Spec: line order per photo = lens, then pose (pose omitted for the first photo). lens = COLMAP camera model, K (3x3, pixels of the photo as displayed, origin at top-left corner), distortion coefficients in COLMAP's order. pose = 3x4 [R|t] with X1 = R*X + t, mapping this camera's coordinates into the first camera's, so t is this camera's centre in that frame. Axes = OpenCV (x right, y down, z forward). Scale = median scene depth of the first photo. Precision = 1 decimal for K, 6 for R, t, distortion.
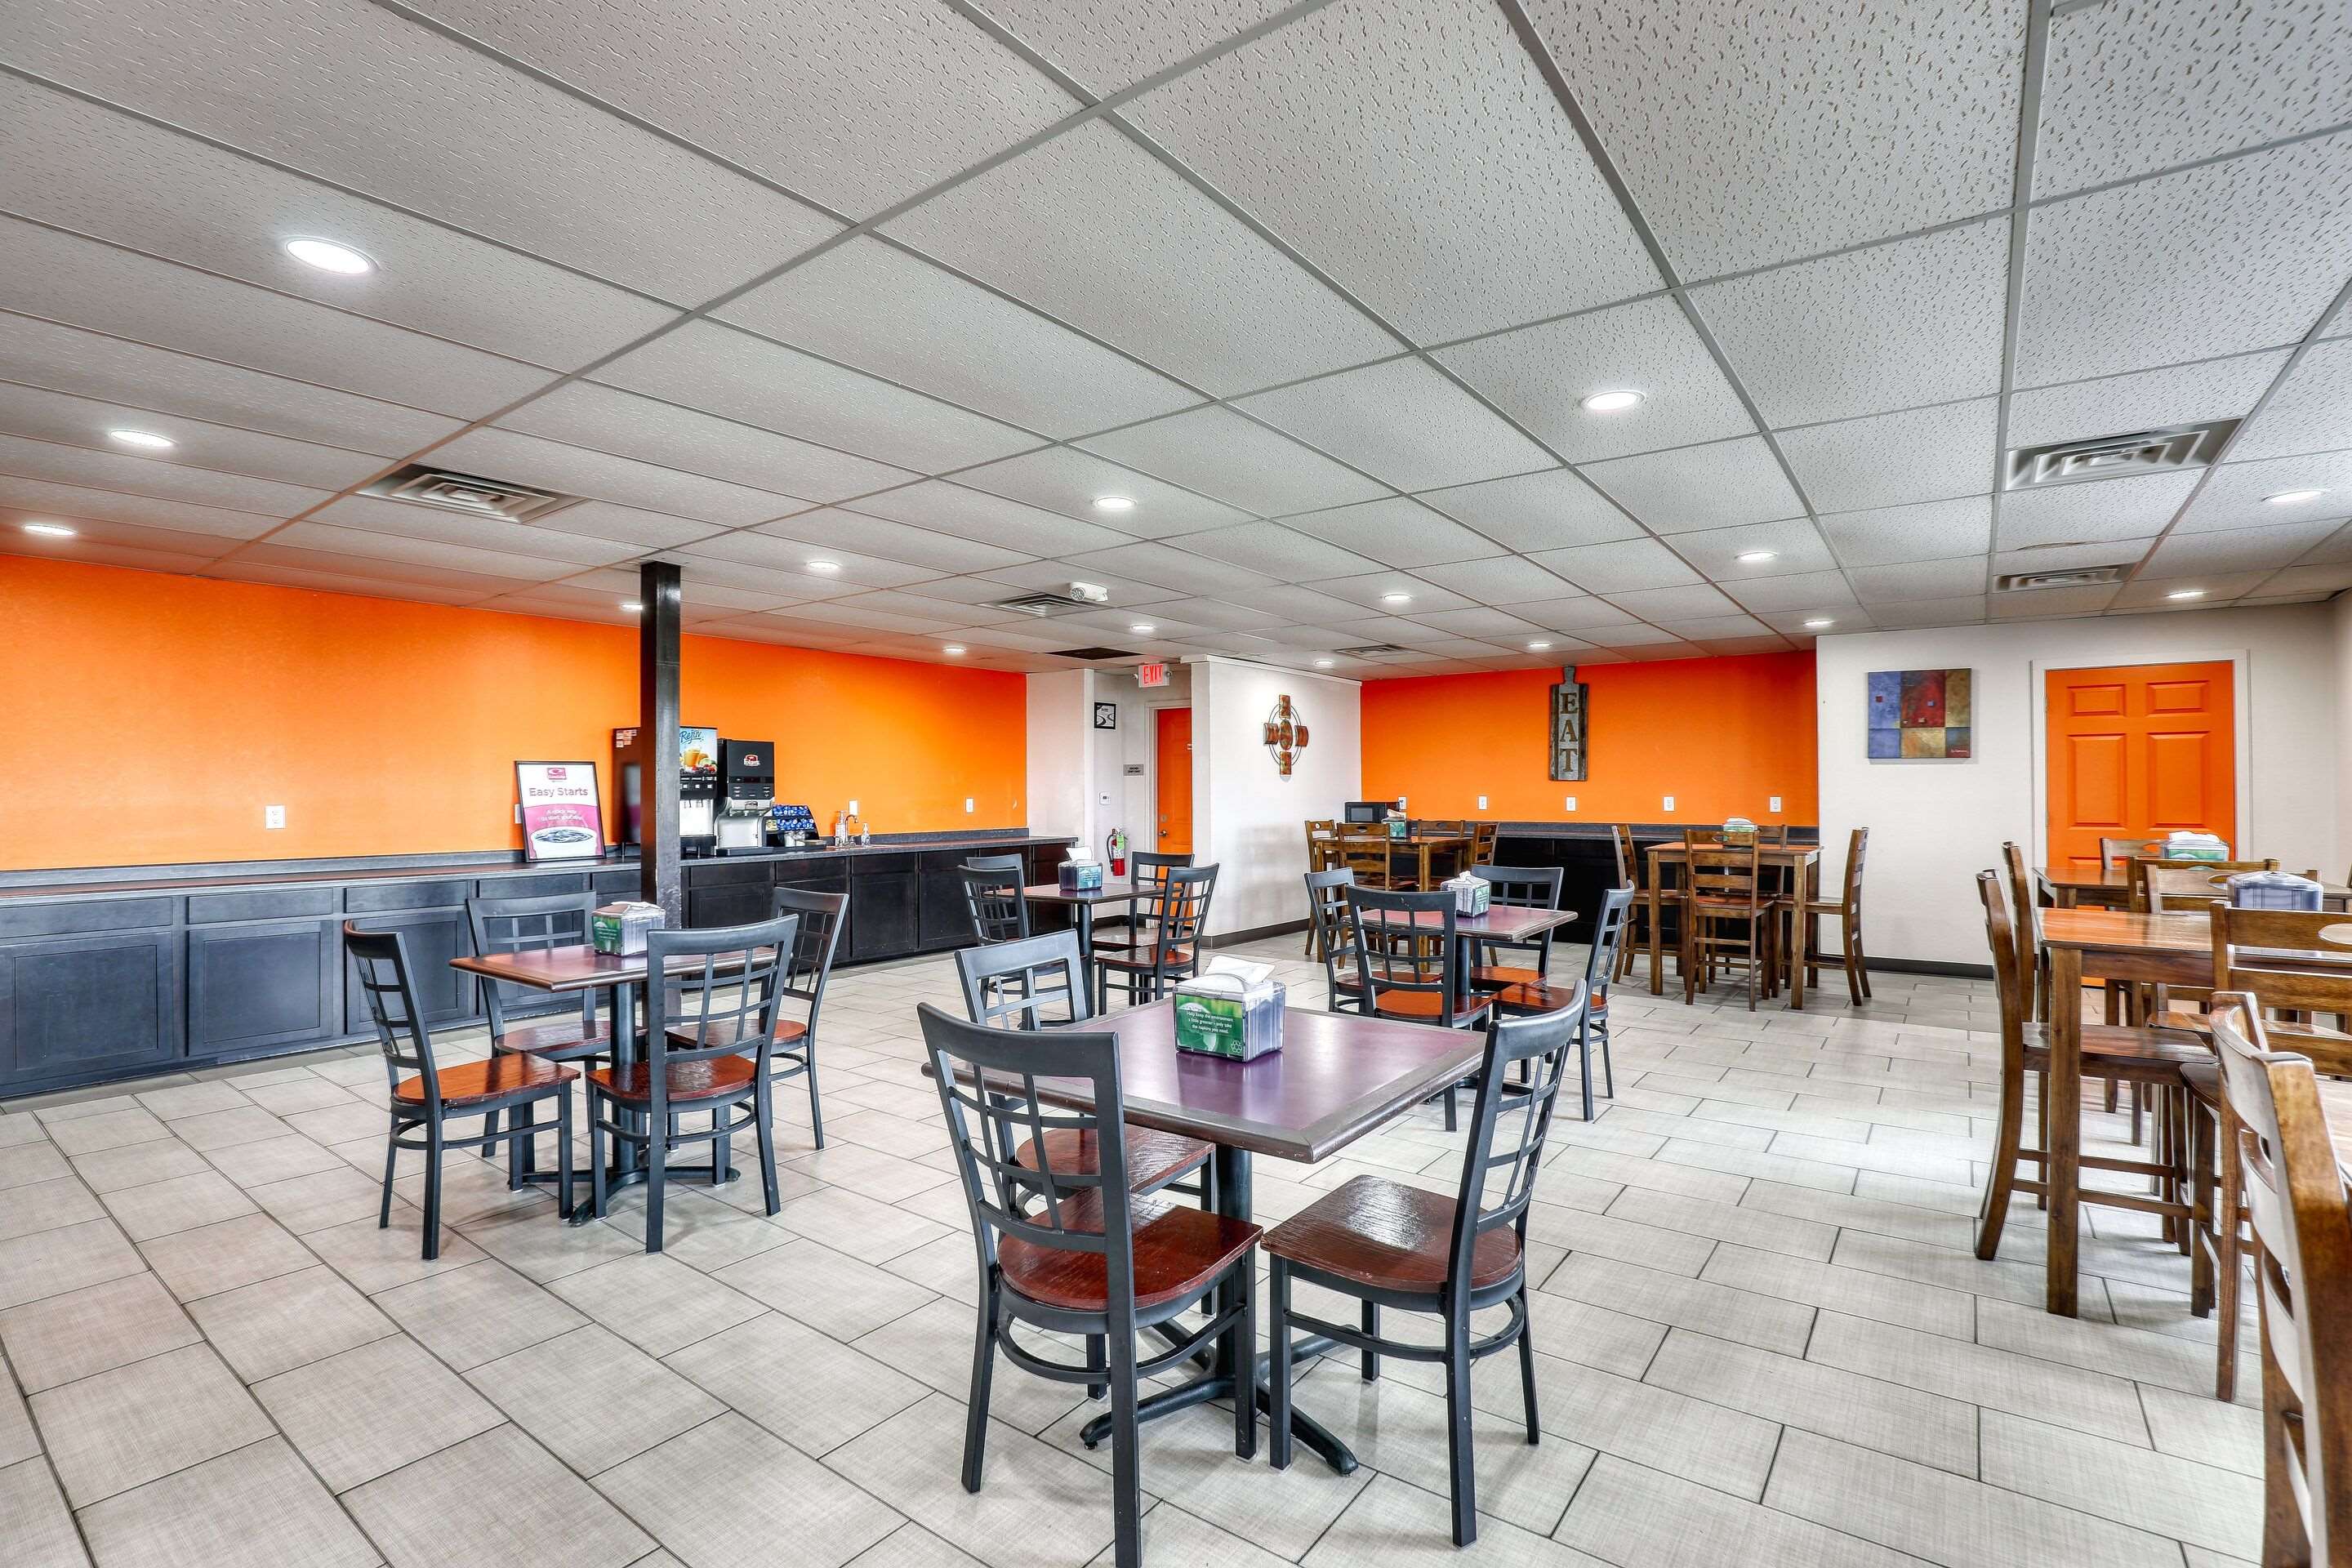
lens RADIAL K [[1055.6, 0, 1154.5], [0, 1055.6, 772.2], [0, 0, 1]] dist [-0.031463, 0.000137]
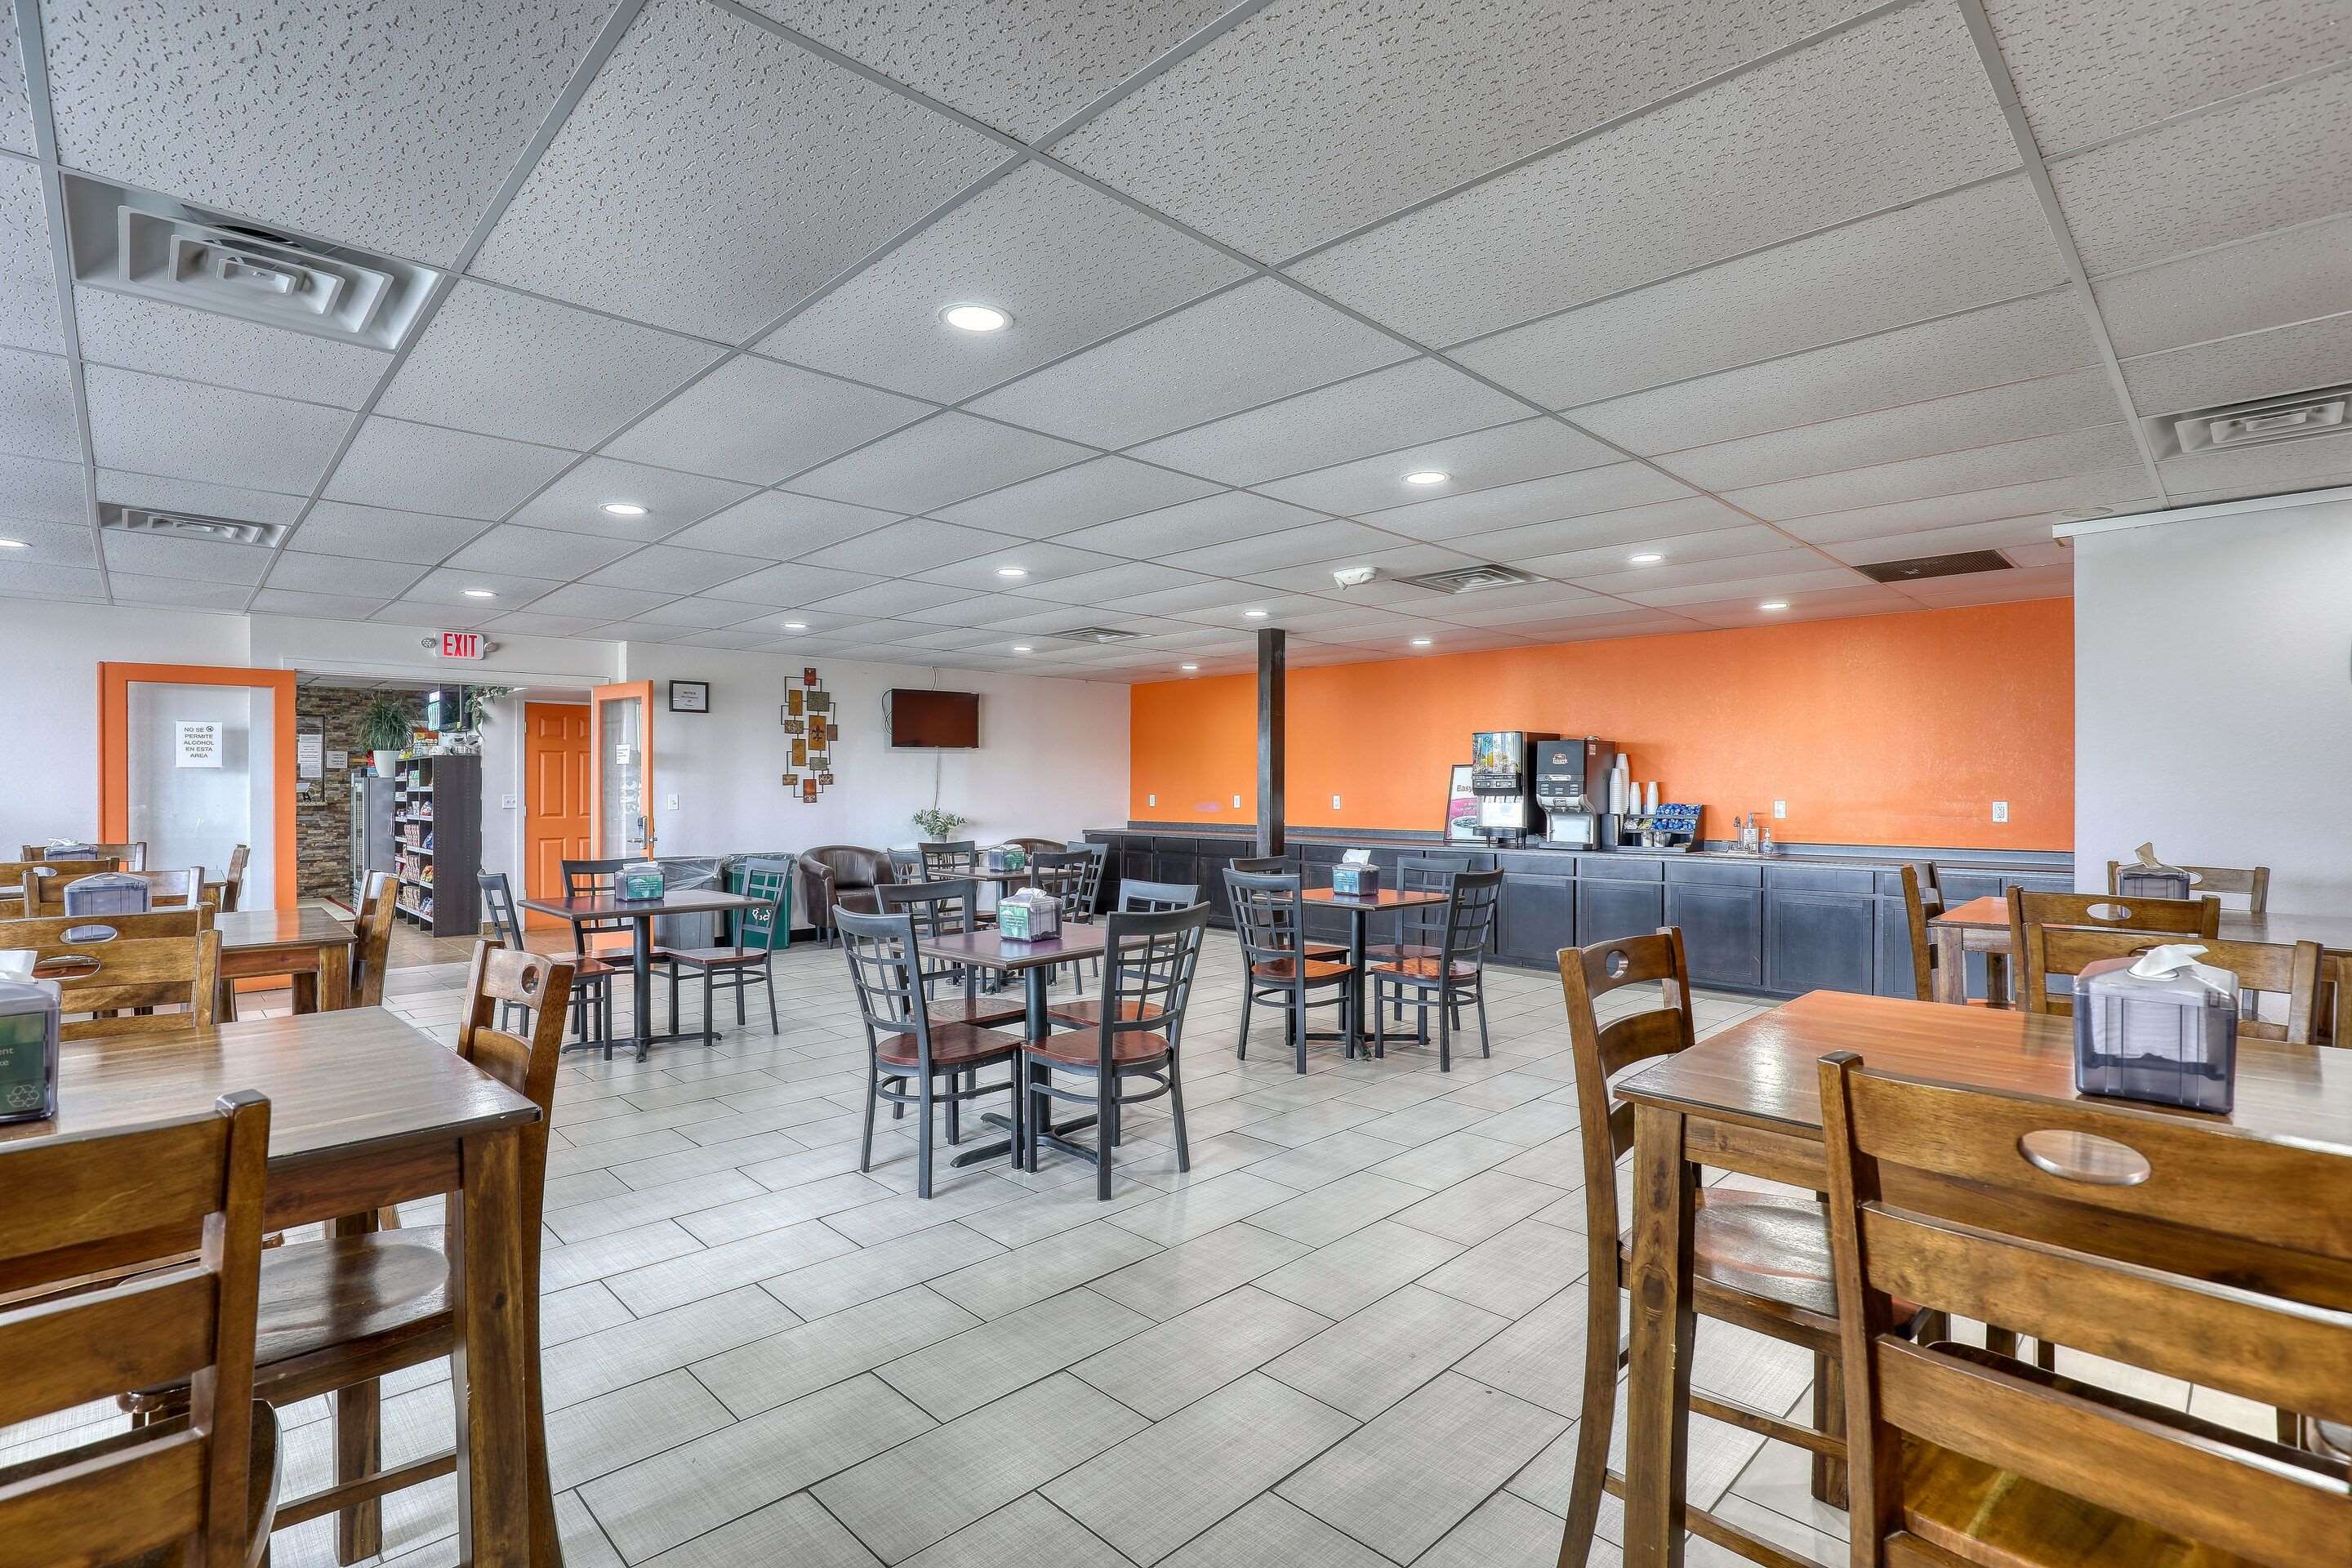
lens RADIAL K [[1116.5, 0, 1177.2], [0, 1116.5, 773.4], [0, 0, 1]] dist [-0.006569, -0.000798]
pose [[-0.165325, -0.005065, -0.986226, 0.604853], [0.025689, 0.999625, -0.009440, 0.004841], [0.985905, -0.026895, -0.165133, 0.664234]]
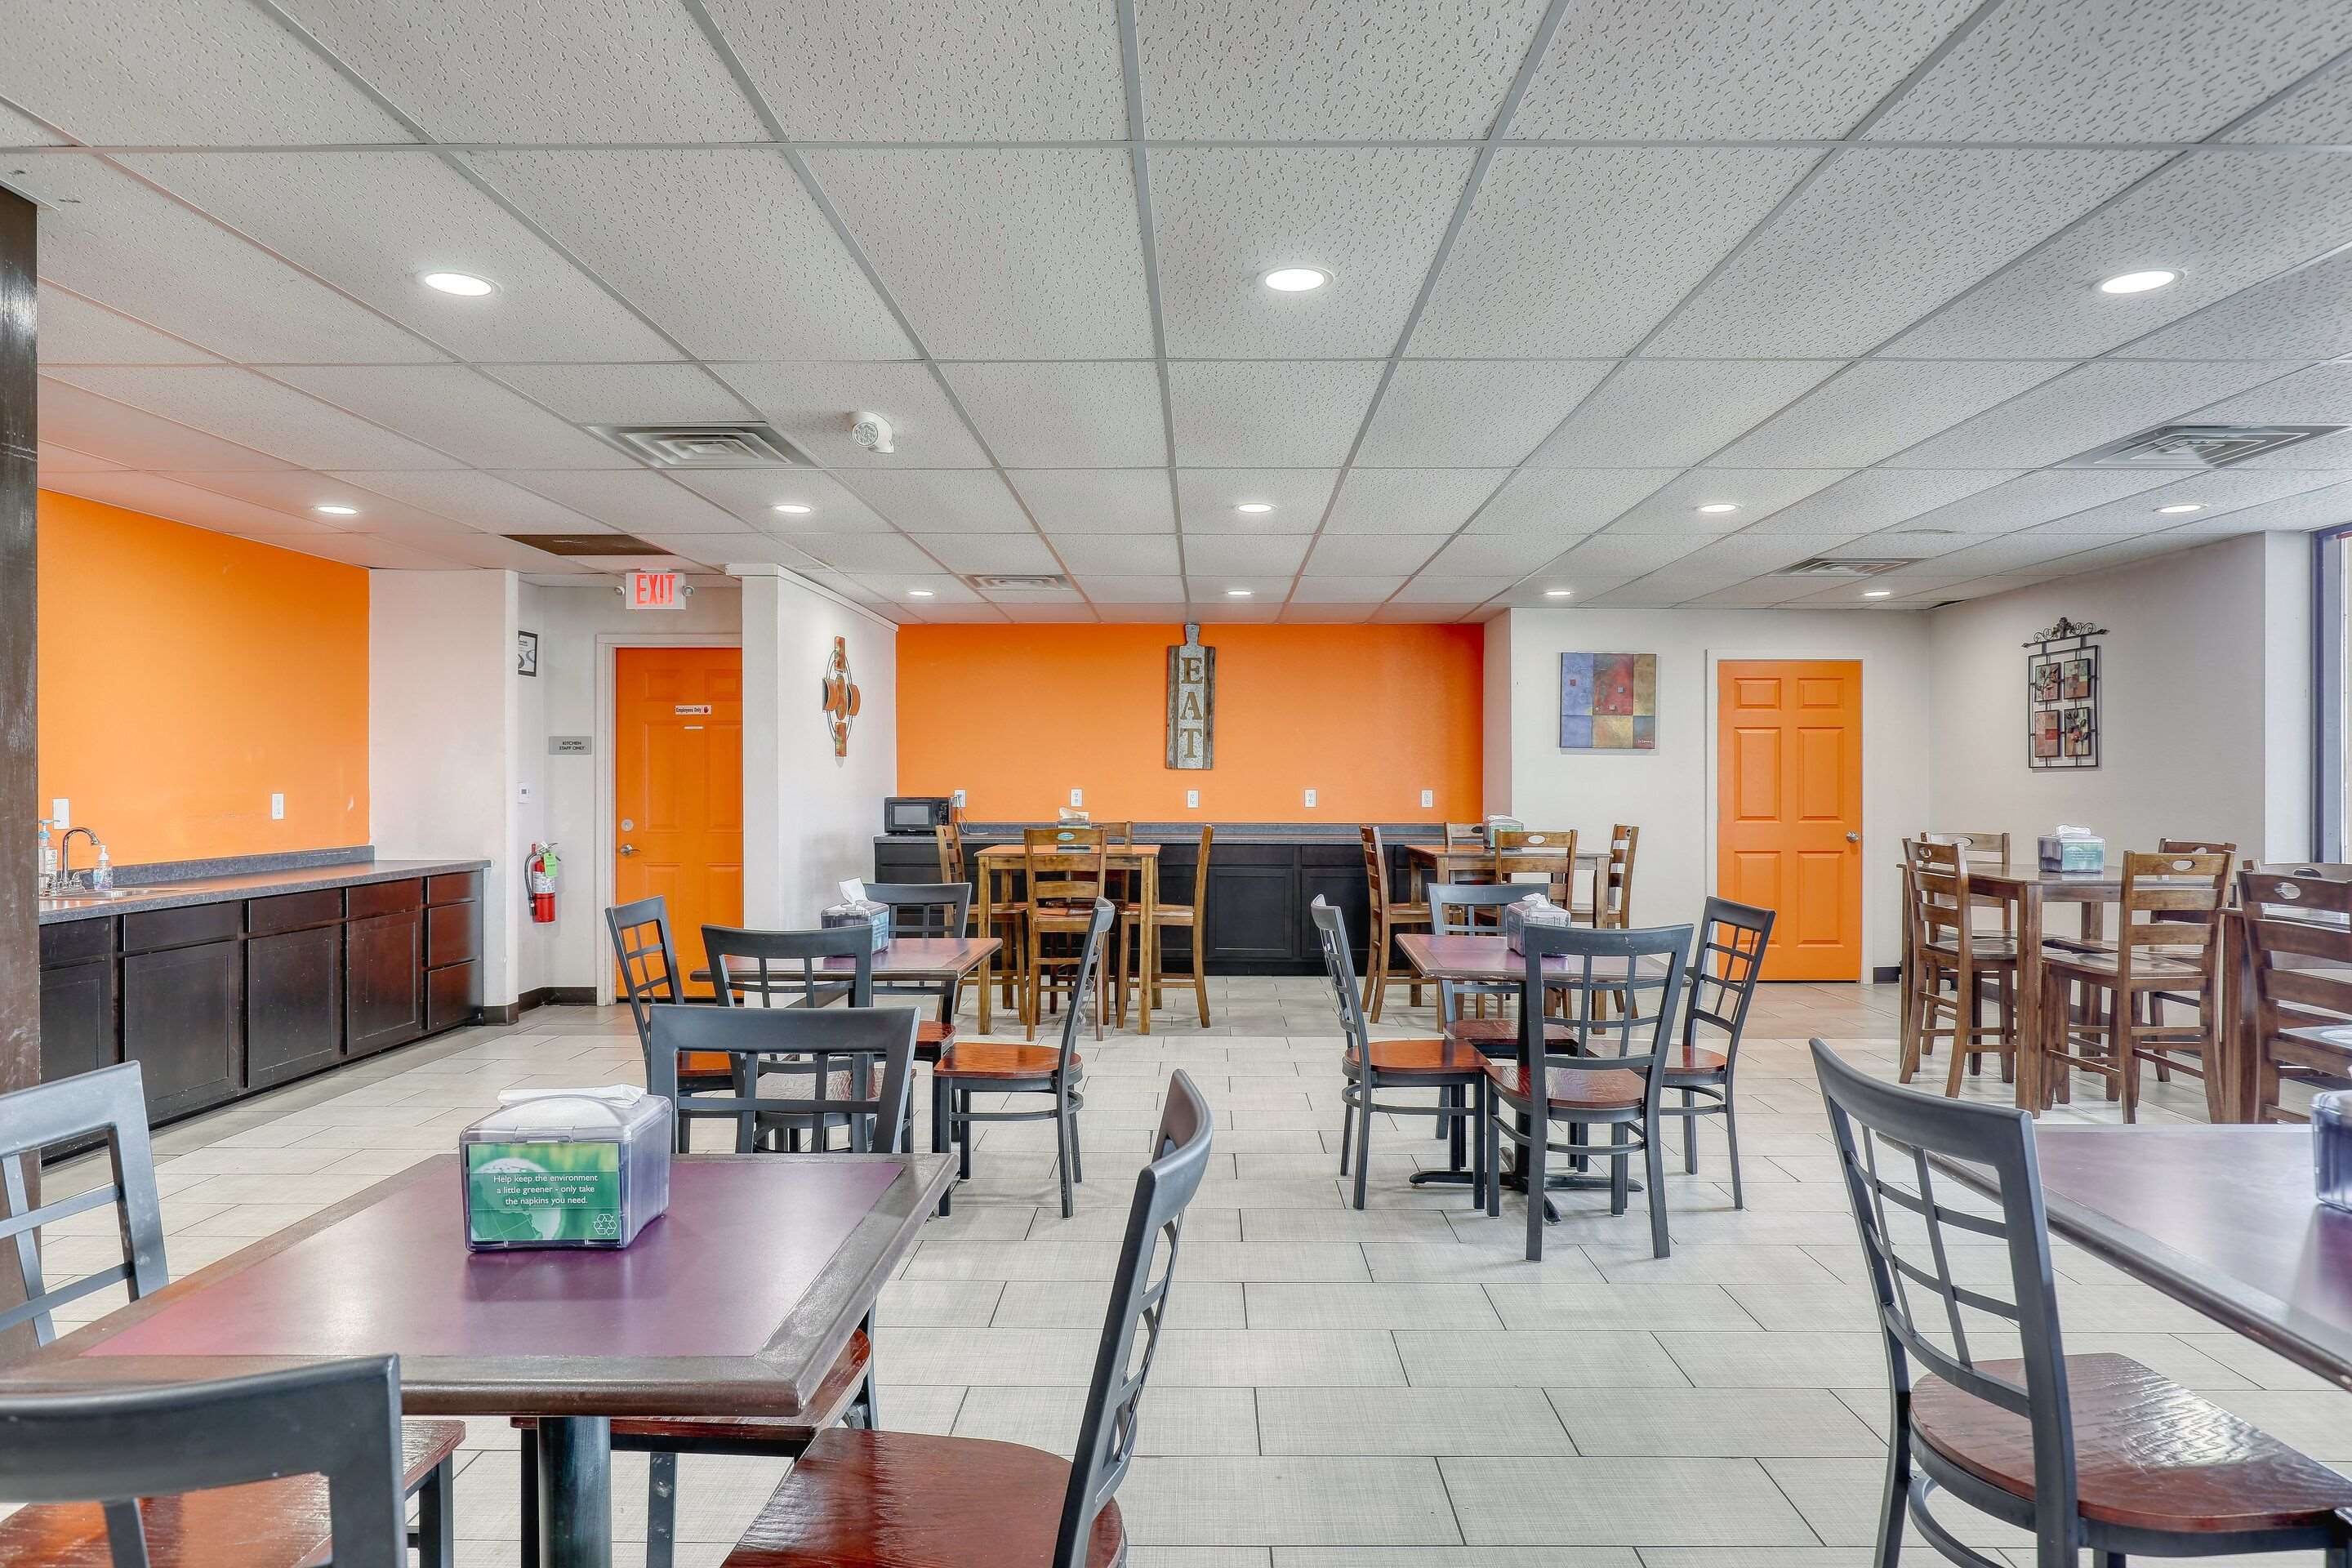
lens RADIAL K [[1402.3, 0, 1194.1], [0, 1402.3, 782.4], [0, 0, 1]] dist [-0.000507, 0.000121]
pose [[0.812391, 0.003144, 0.583104, -0.212552], [-0.014064, 0.999800, 0.014202, 0.002774], [-0.582943, -0.019738, 0.812273, 0.153542]]
